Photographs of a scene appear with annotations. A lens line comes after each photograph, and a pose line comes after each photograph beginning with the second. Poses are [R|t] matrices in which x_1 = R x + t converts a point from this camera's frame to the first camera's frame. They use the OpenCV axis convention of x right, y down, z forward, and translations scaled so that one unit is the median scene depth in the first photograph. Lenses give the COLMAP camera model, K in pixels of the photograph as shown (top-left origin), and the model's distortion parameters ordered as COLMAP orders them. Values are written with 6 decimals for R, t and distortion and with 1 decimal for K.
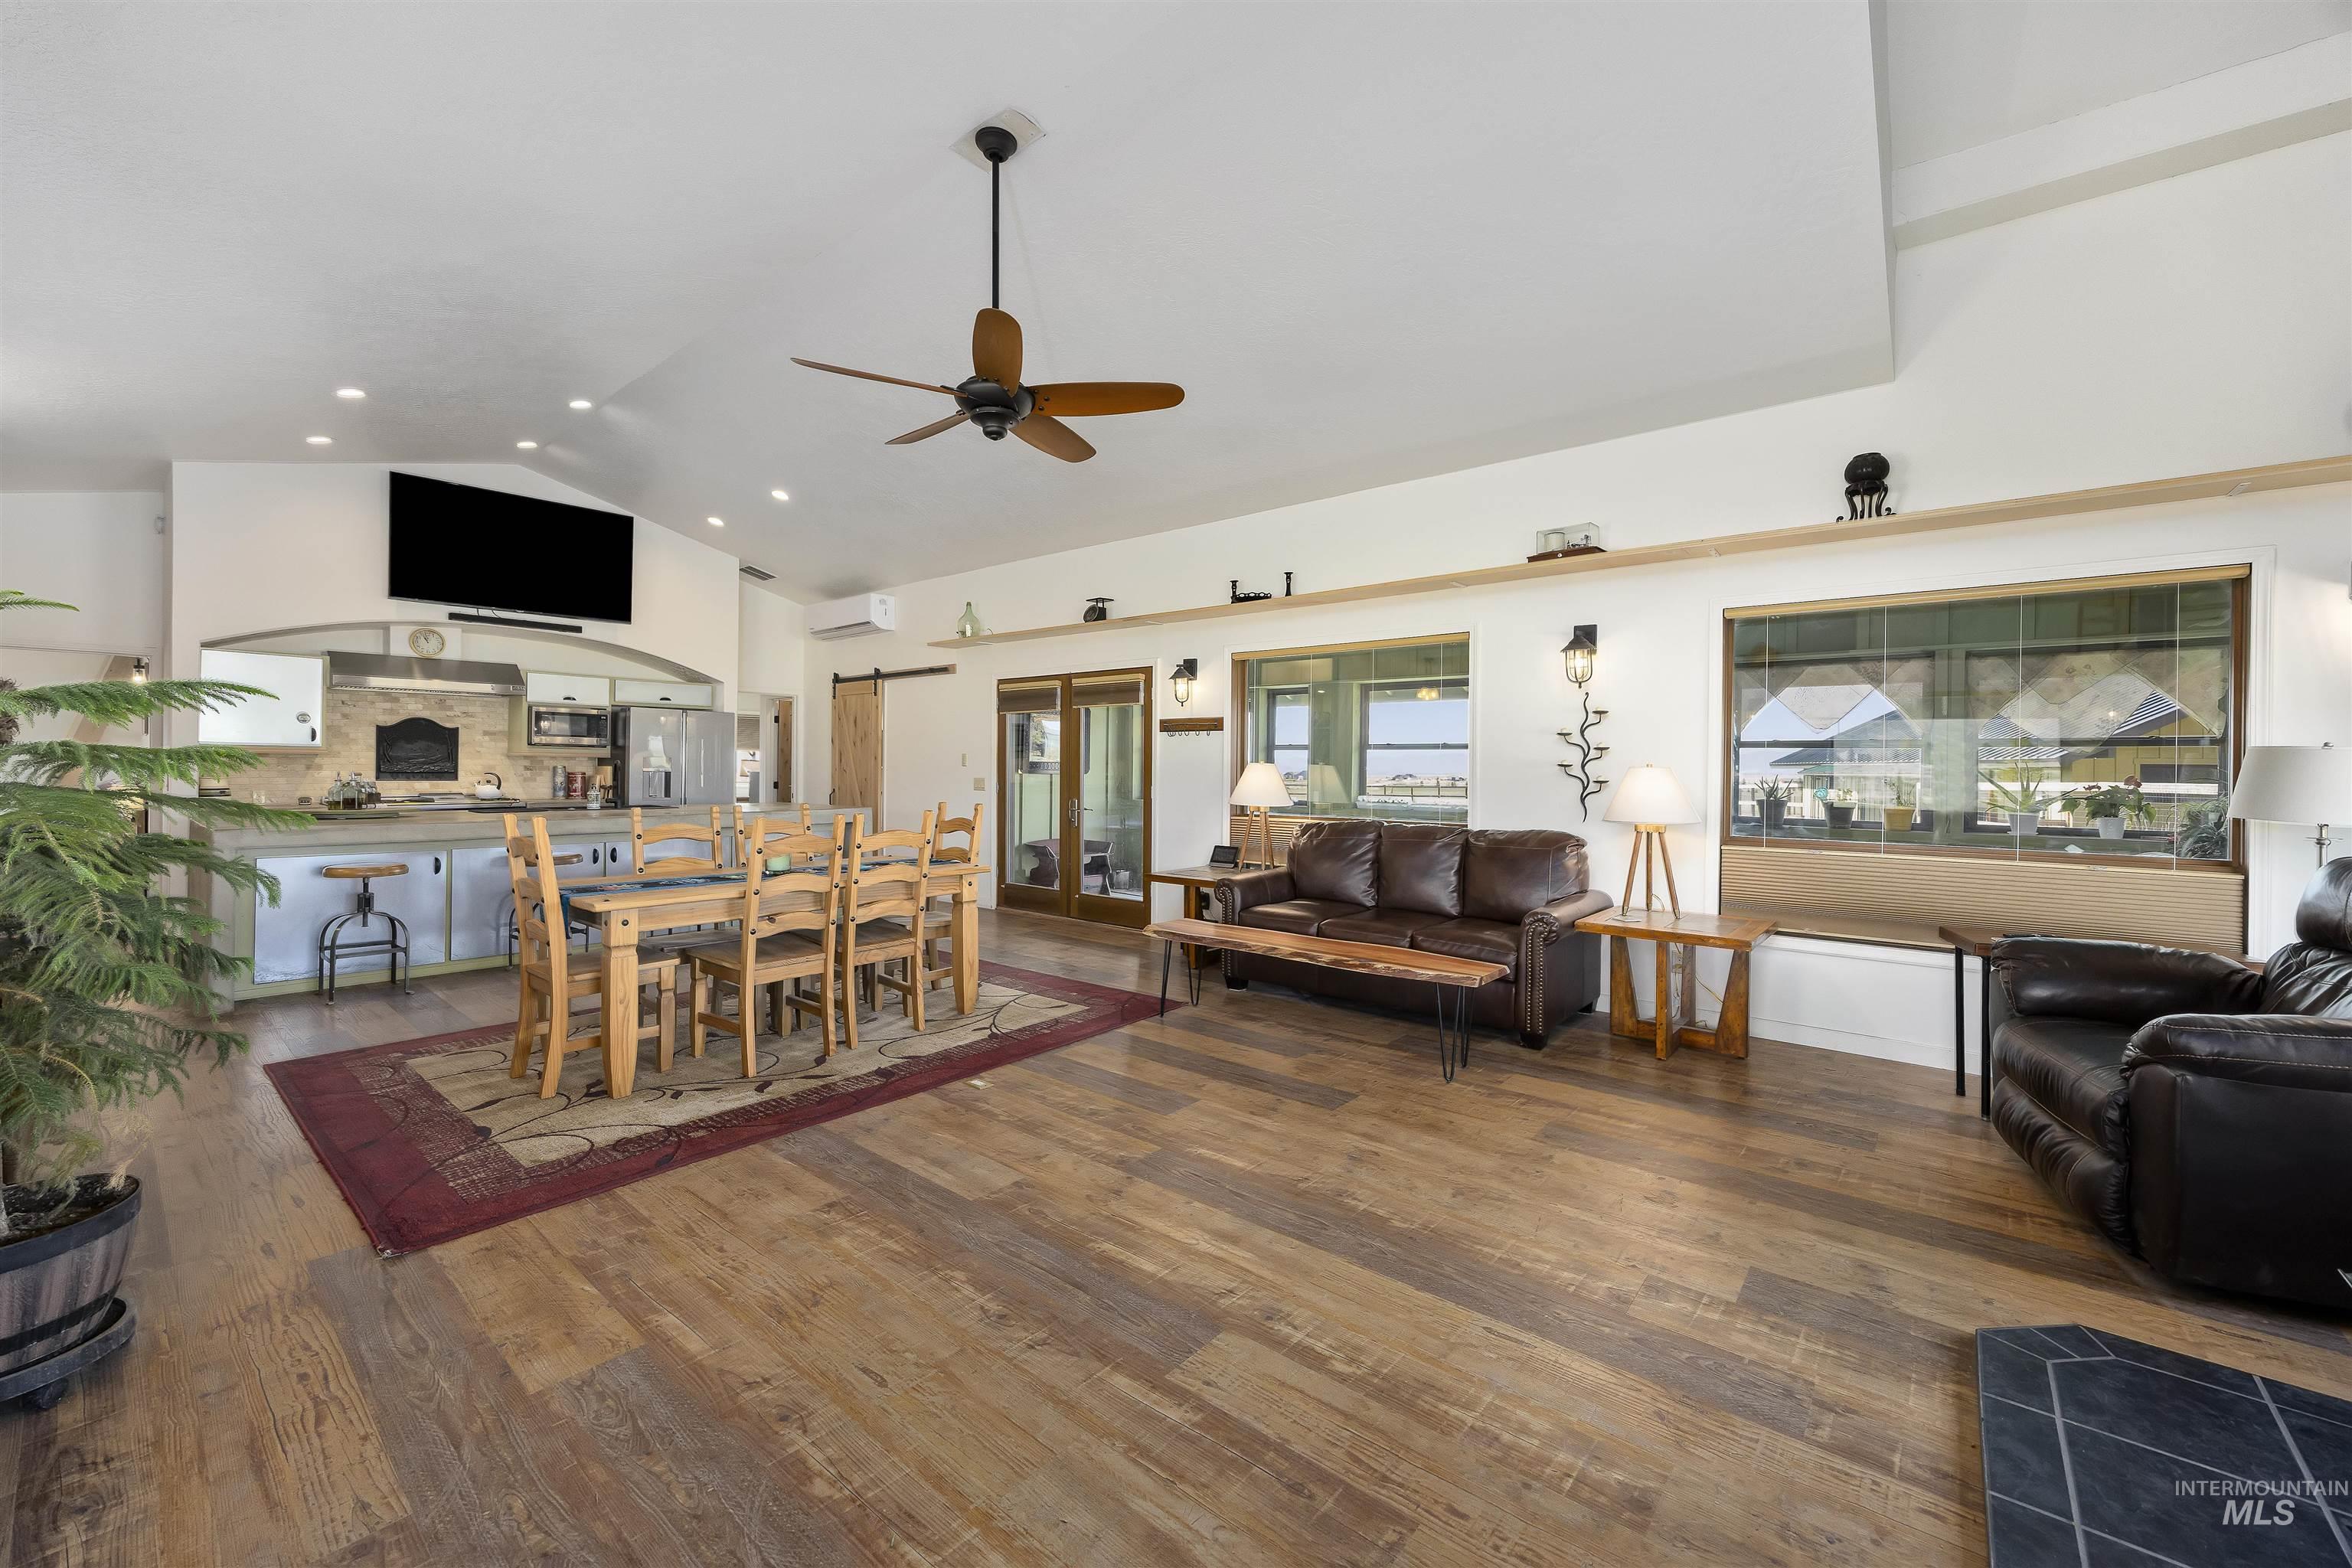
lens RADIAL K [[915.0, 0, 1178.2], [0, 915.0, 767.1], [0, 0, 1]] dist [-0.006629, -0.000825]
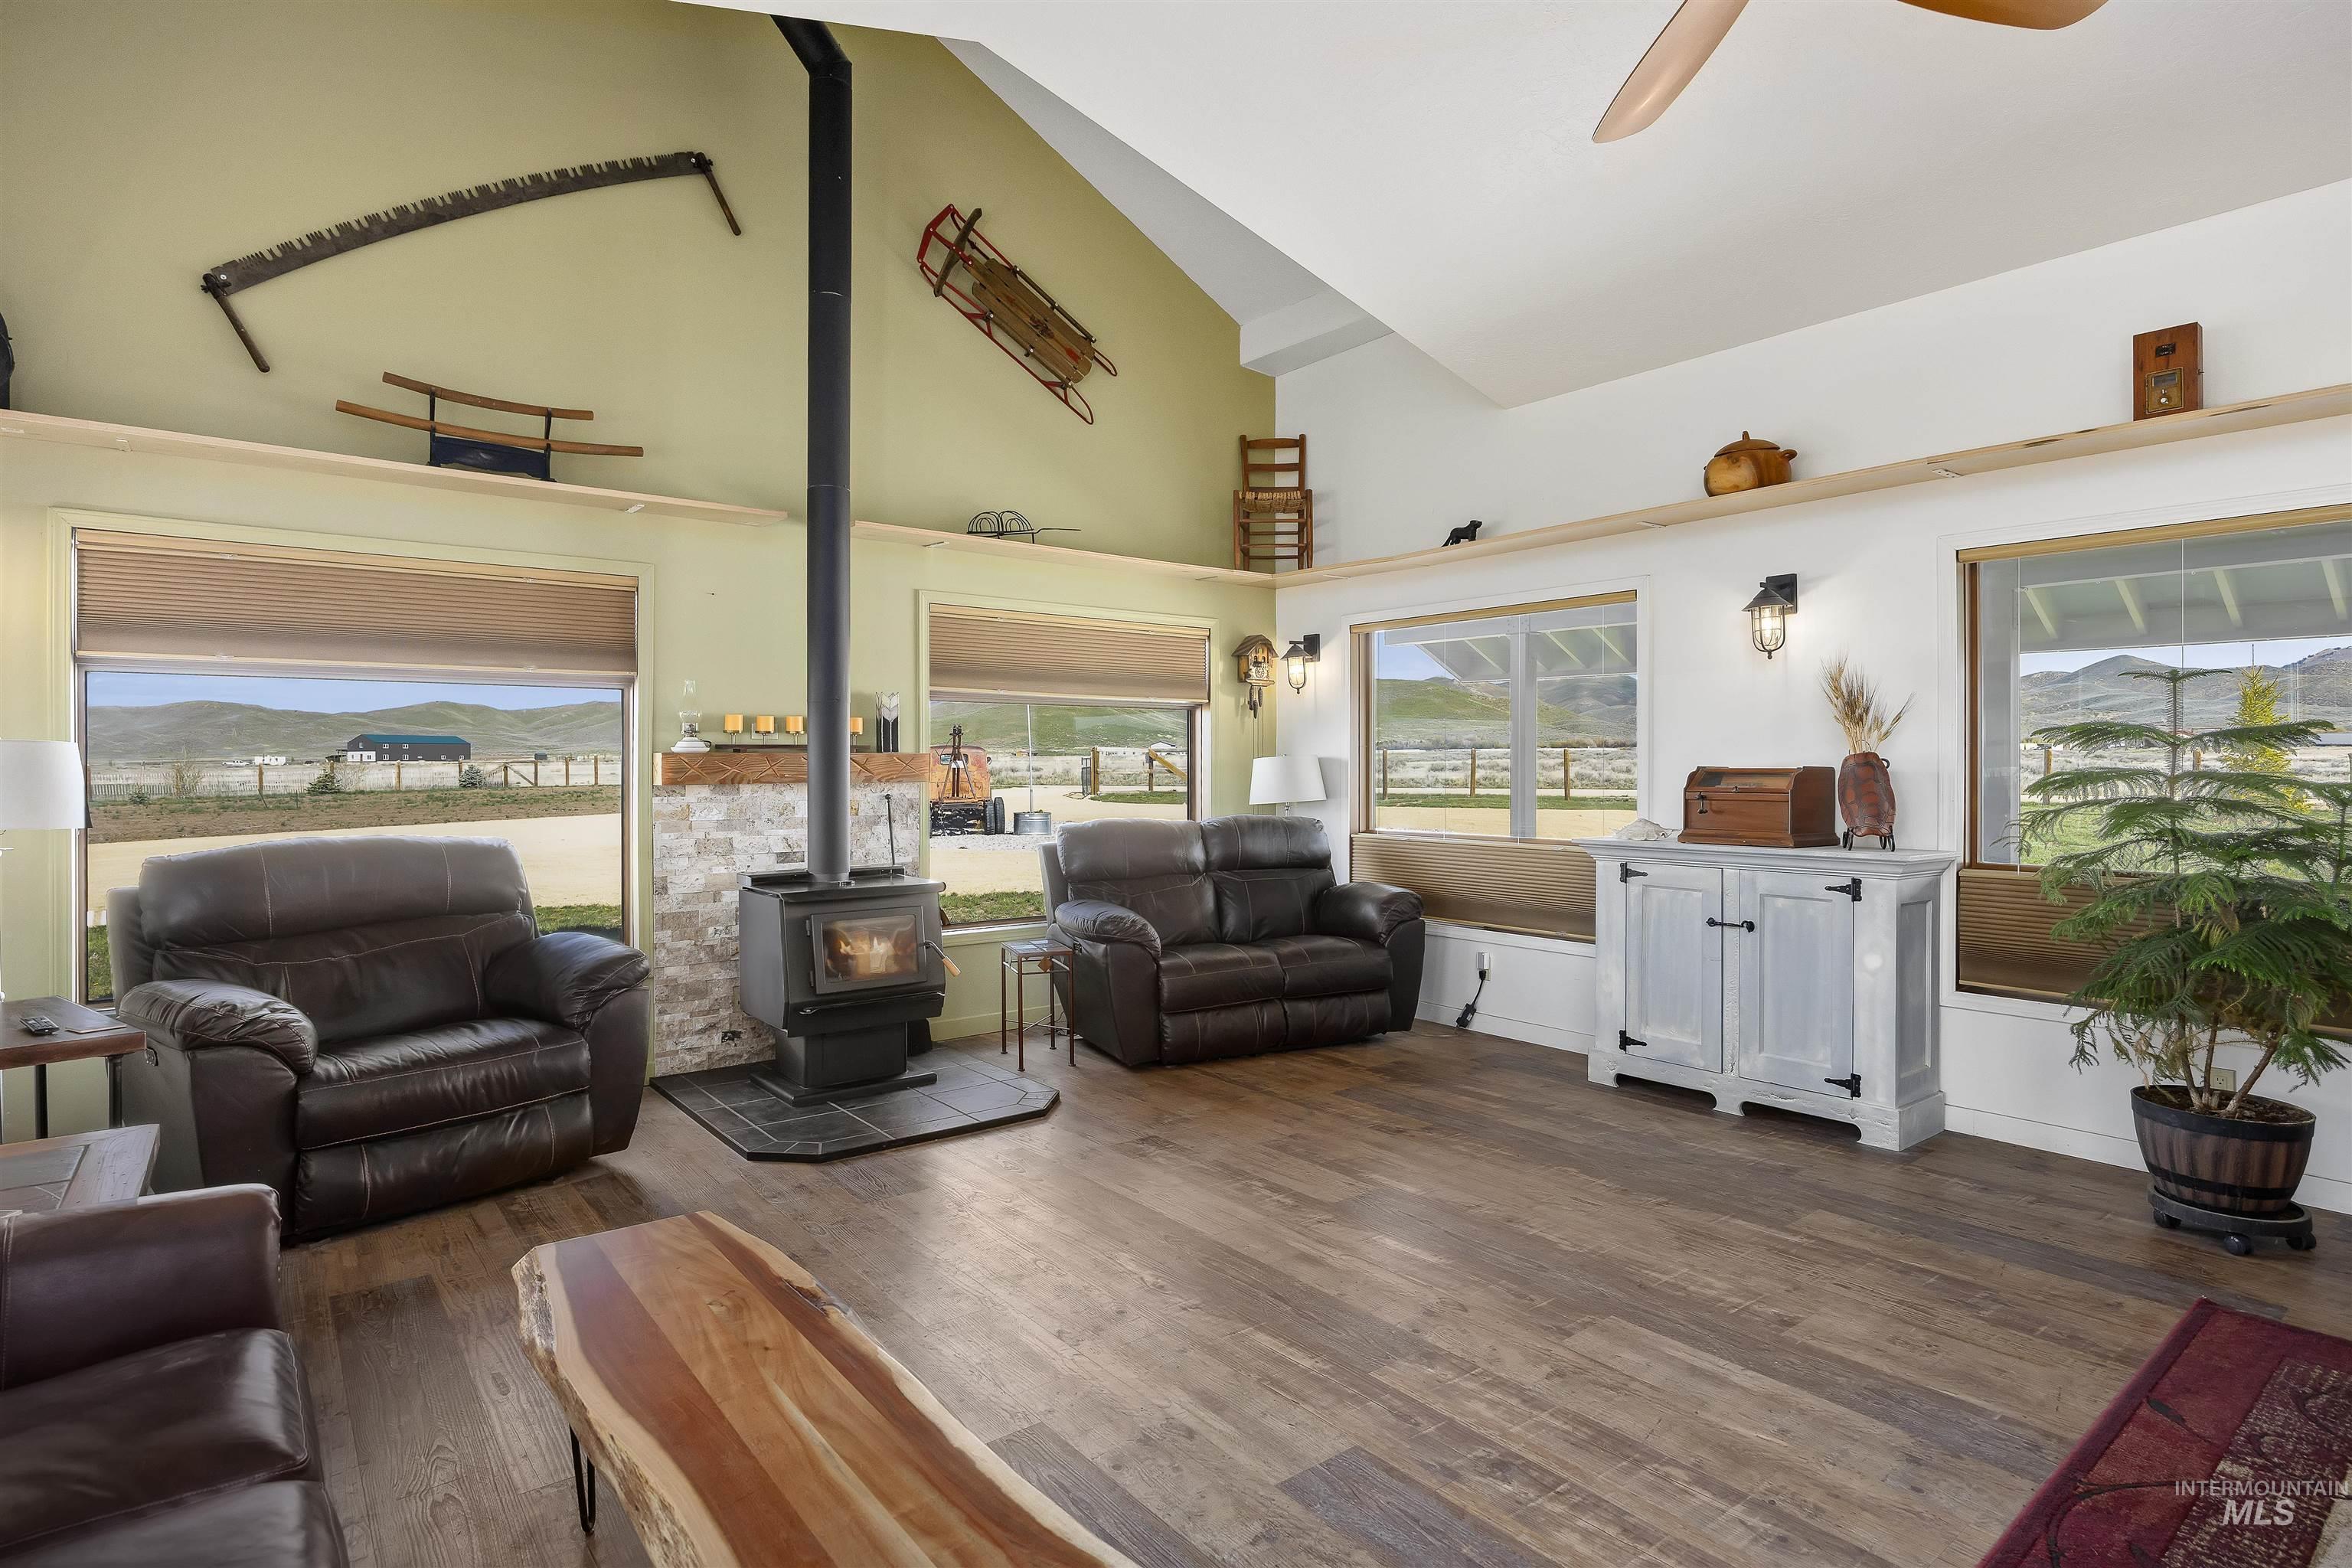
lens RADIAL K [[1208.2, 0, 1184.0], [0, 1208.2, 772.5], [0, 0, 1]] dist [-0.013102, 0.000477]
pose [[-0.979201, -0.009938, 0.202650, -0.052629], [-0.008387, 0.999929, 0.008510, -0.011269], [-0.202720, 0.006634, -0.979214, 1.688721]]
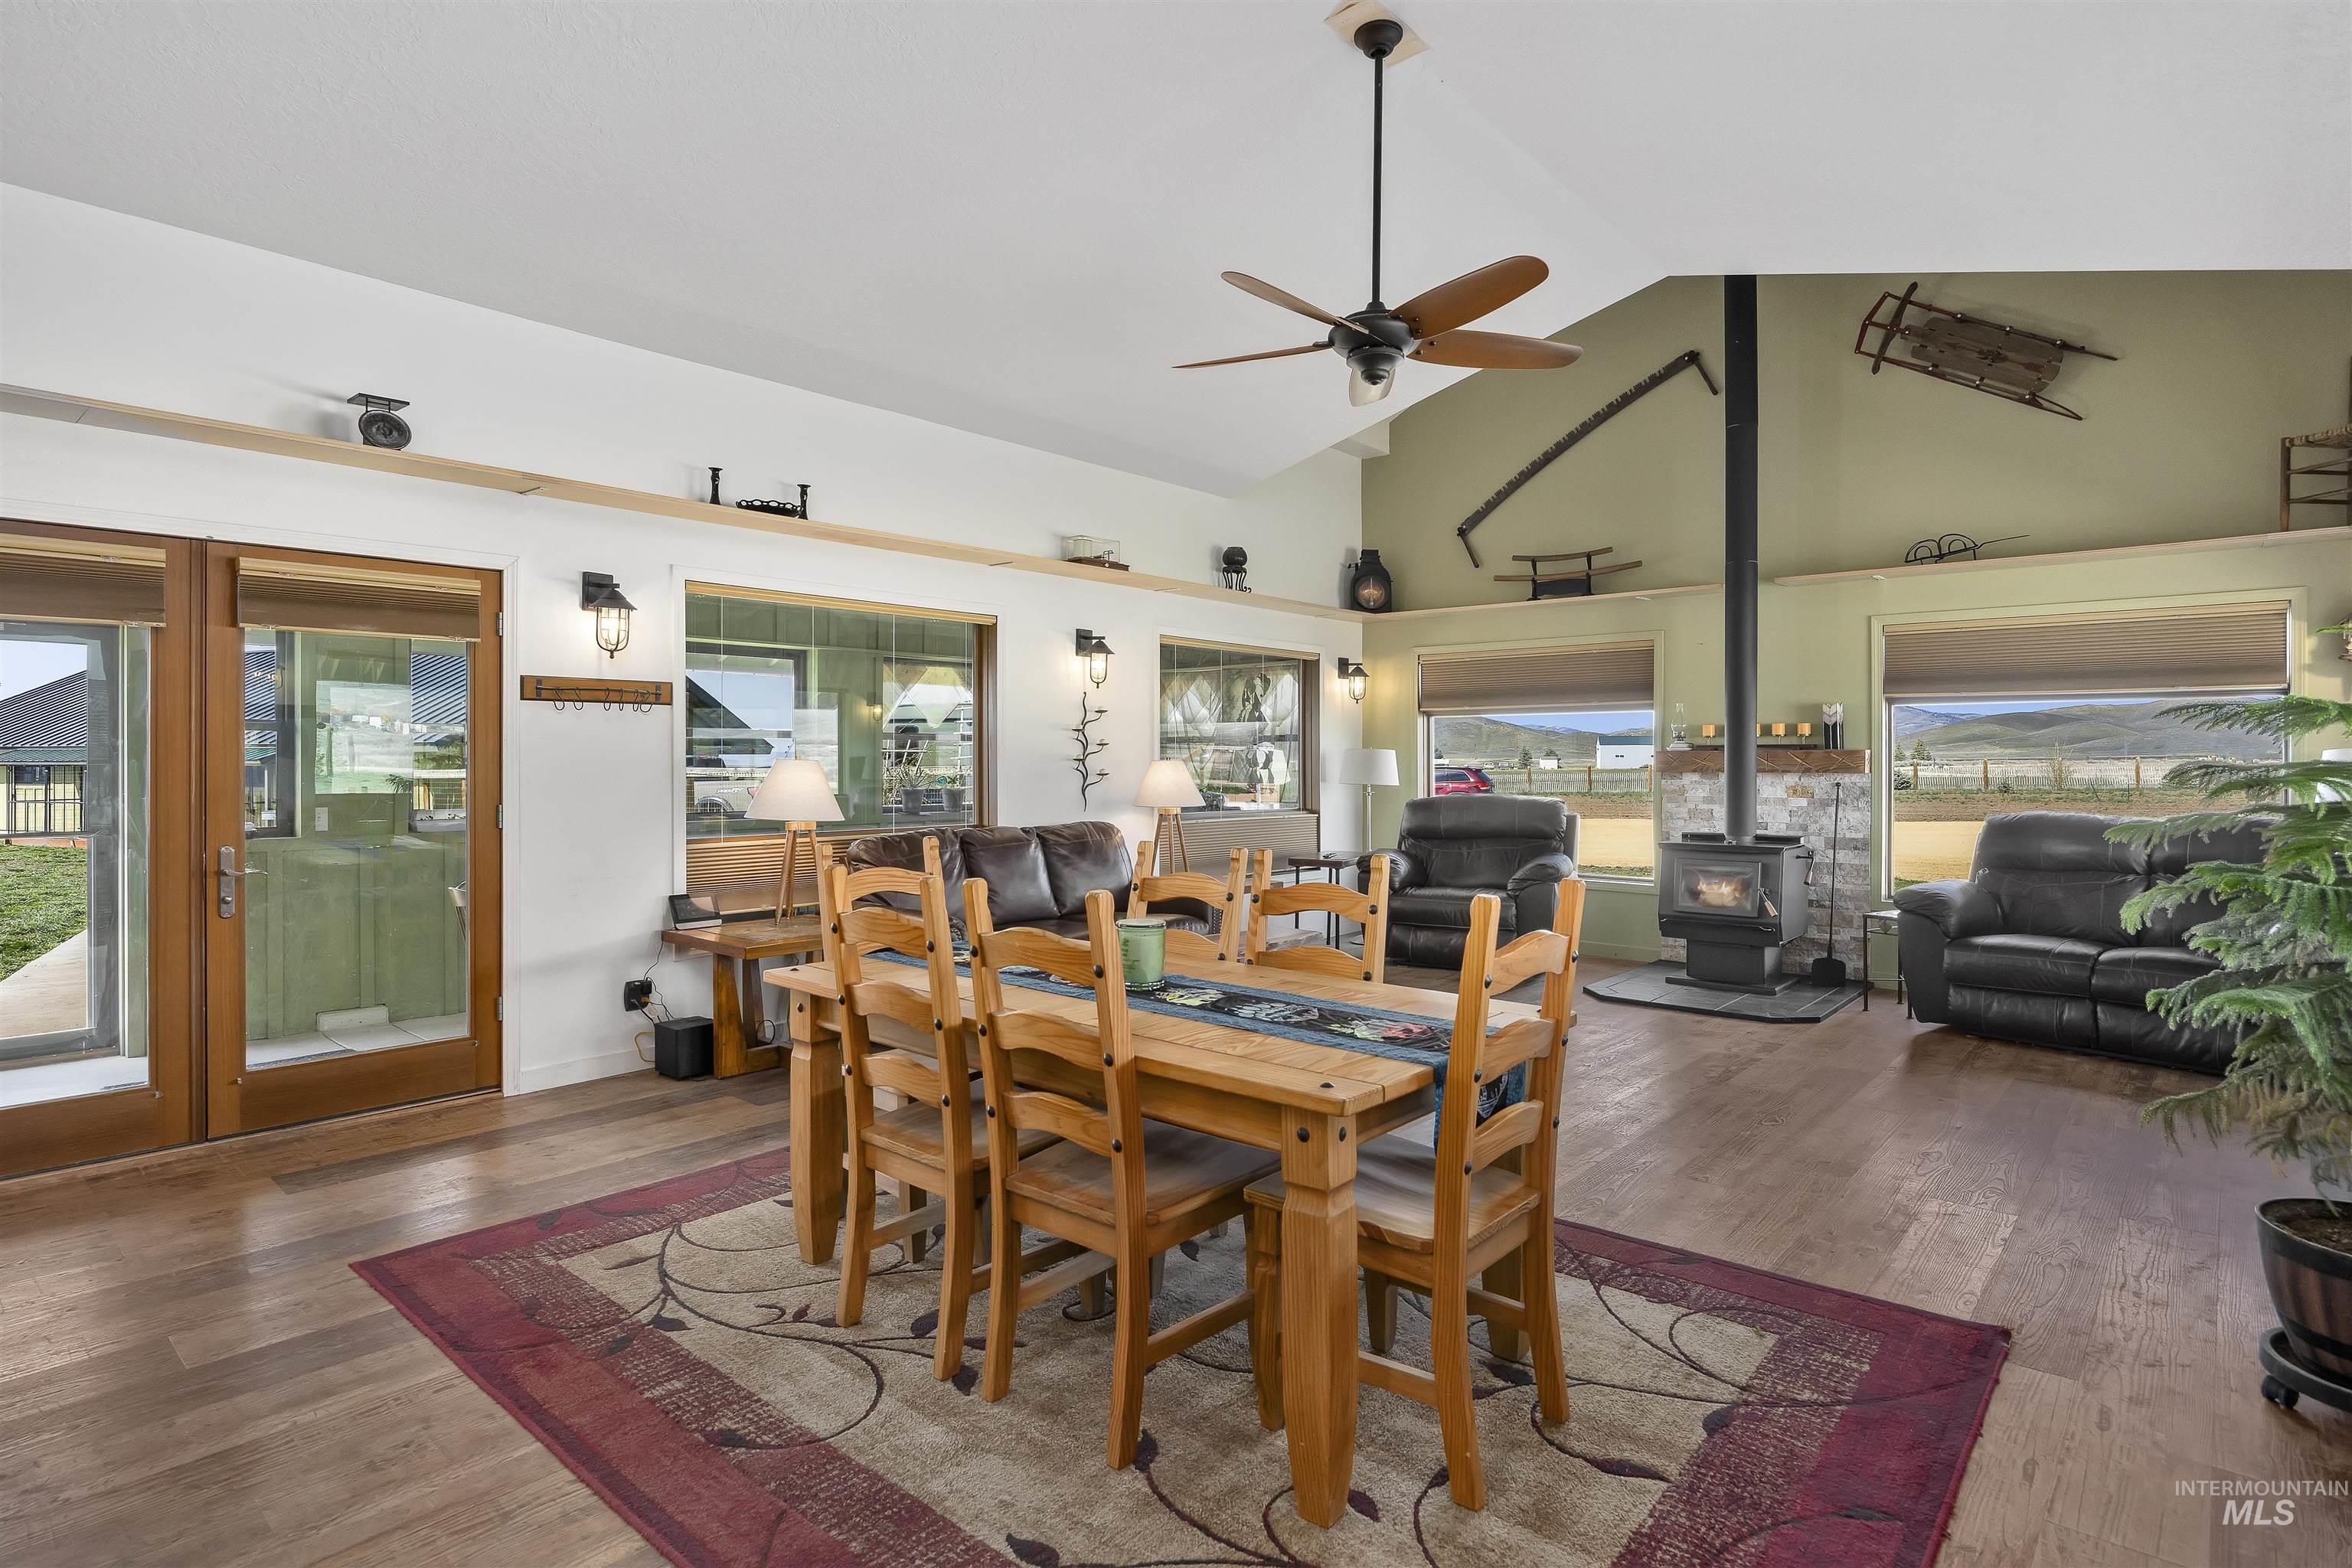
lens RADIAL K [[1208.2, 0, 1186.5], [0, 1208.2, 762.6], [0, 0, 1]] dist [-0.013102, 0.000477]
pose [[0.022516, -0.011119, 0.999685, -1.424983], [-0.000677, 0.999938, 0.011137, -0.020751], [-0.999746, -0.000928, 0.022507, 1.233711]]
